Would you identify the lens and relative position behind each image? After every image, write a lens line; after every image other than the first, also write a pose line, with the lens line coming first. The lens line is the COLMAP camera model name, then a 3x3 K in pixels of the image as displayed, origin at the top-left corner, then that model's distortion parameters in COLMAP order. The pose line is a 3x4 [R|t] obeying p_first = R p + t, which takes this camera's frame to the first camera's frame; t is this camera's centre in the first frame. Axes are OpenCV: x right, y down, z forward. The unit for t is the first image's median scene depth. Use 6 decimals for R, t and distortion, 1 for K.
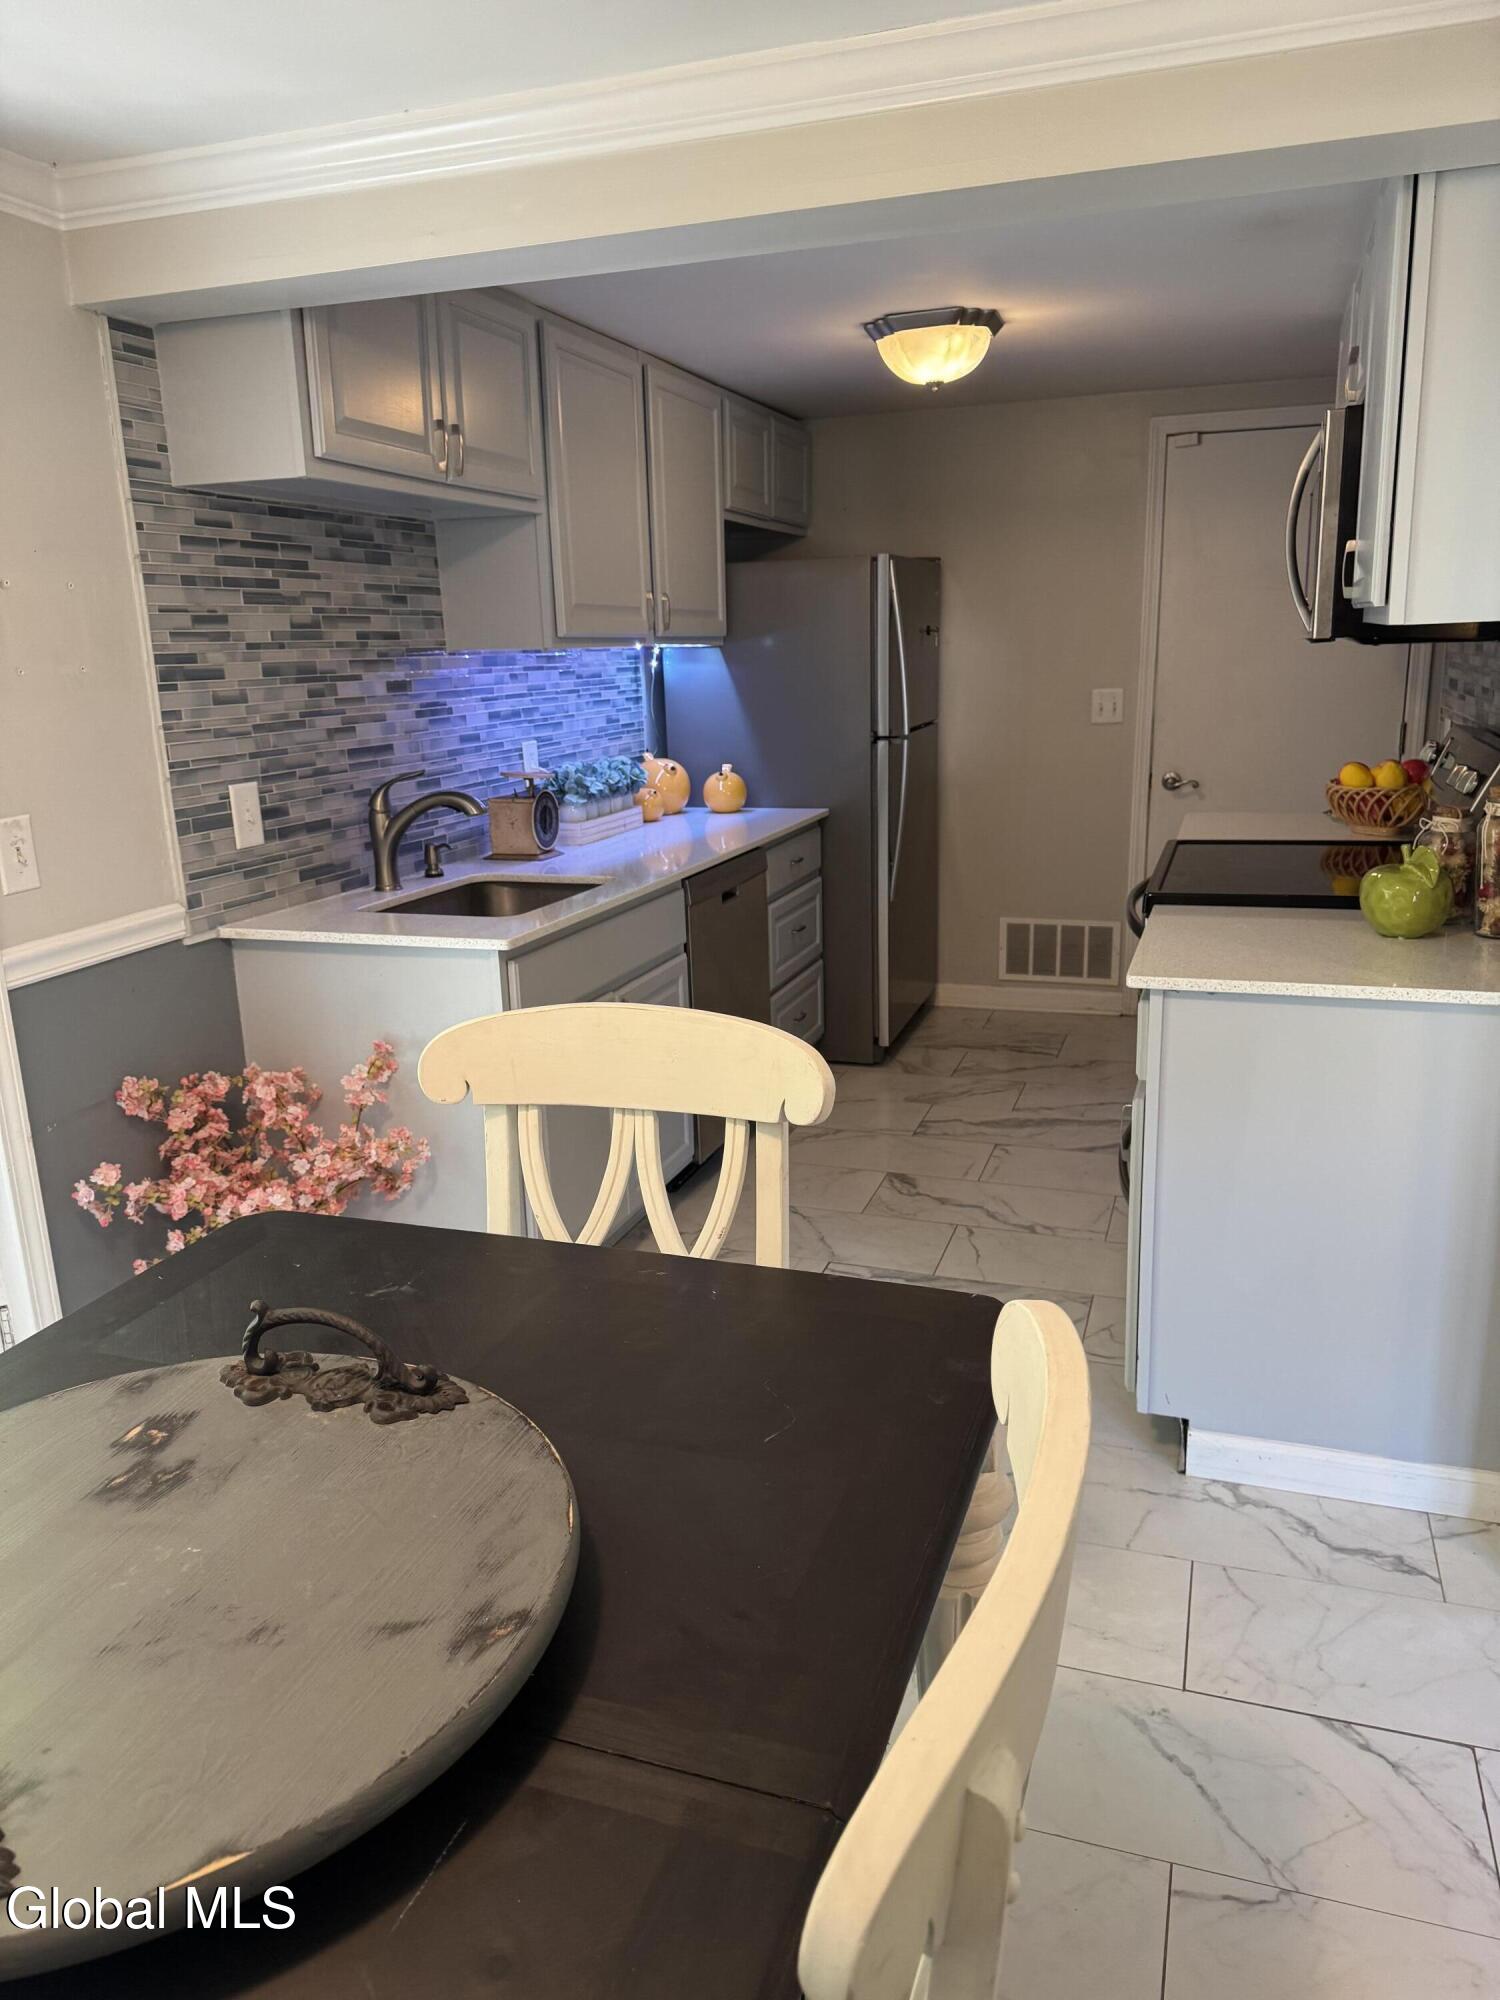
lens RADIAL K [[1388.5, 0, 738.6], [0, 1388.5, 1002.1], [0, 0, 1]] dist [0.188584, -0.392302]
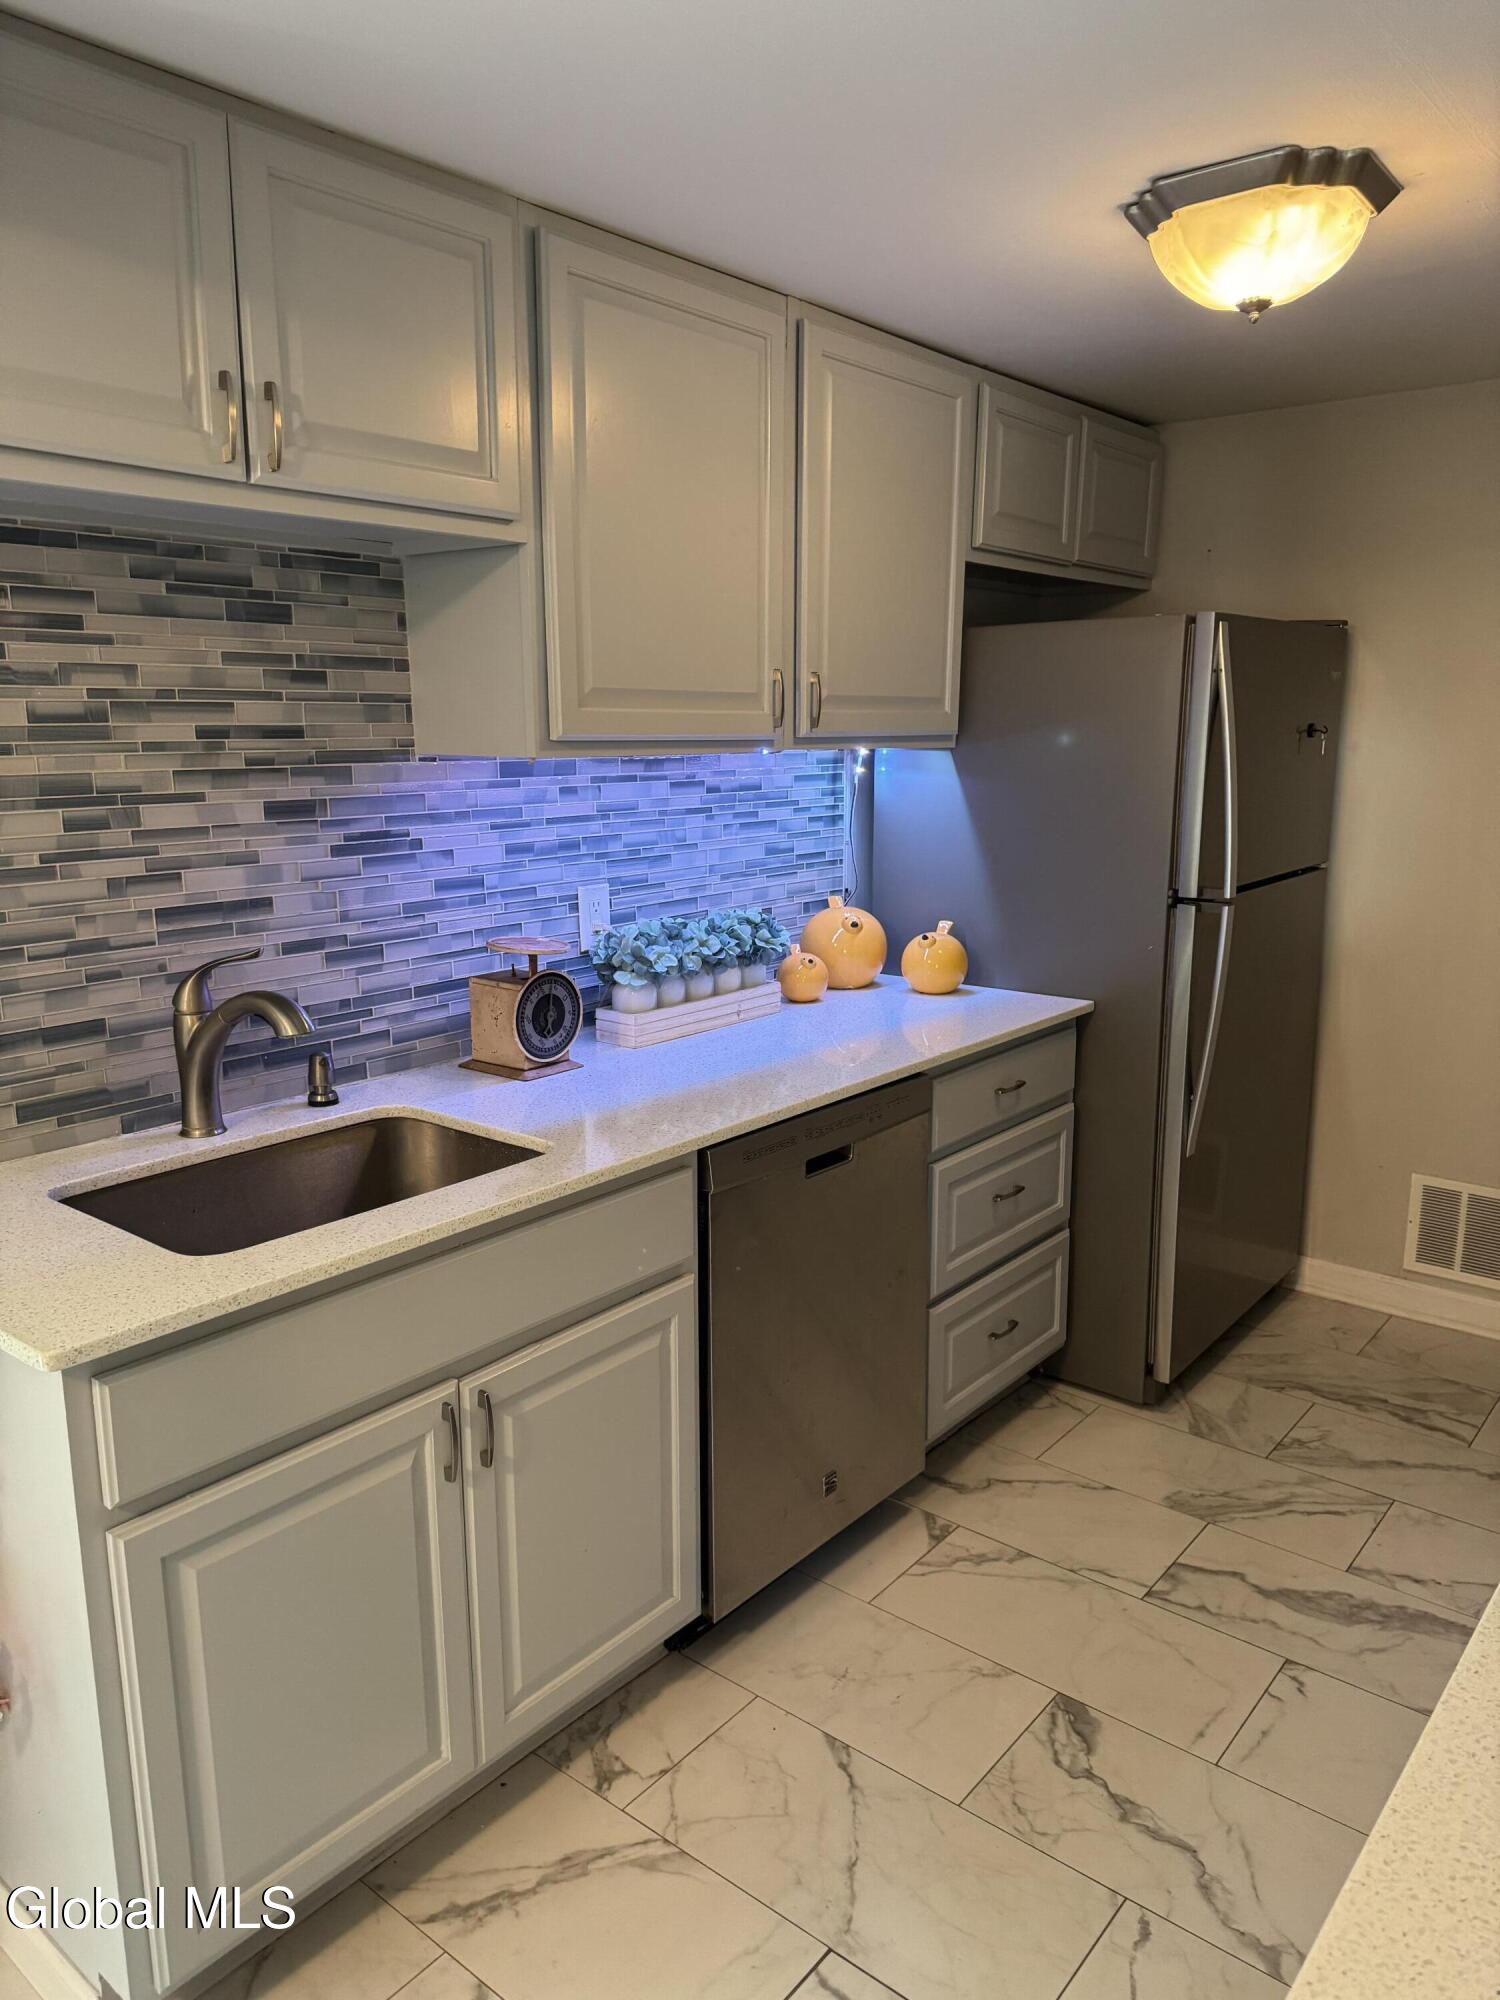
lens RADIAL K [[1394.3, 0, 754.5], [0, 1394.3, 1009.0], [0, 0, 1]] dist [0.090187, -0.112390]
pose [[0.940942, 0.092939, -0.325561, 0.156068], [-0.106495, 0.994023, -0.024027, -0.126524], [0.321382, 0.057278, 0.945216, 0.420164]]
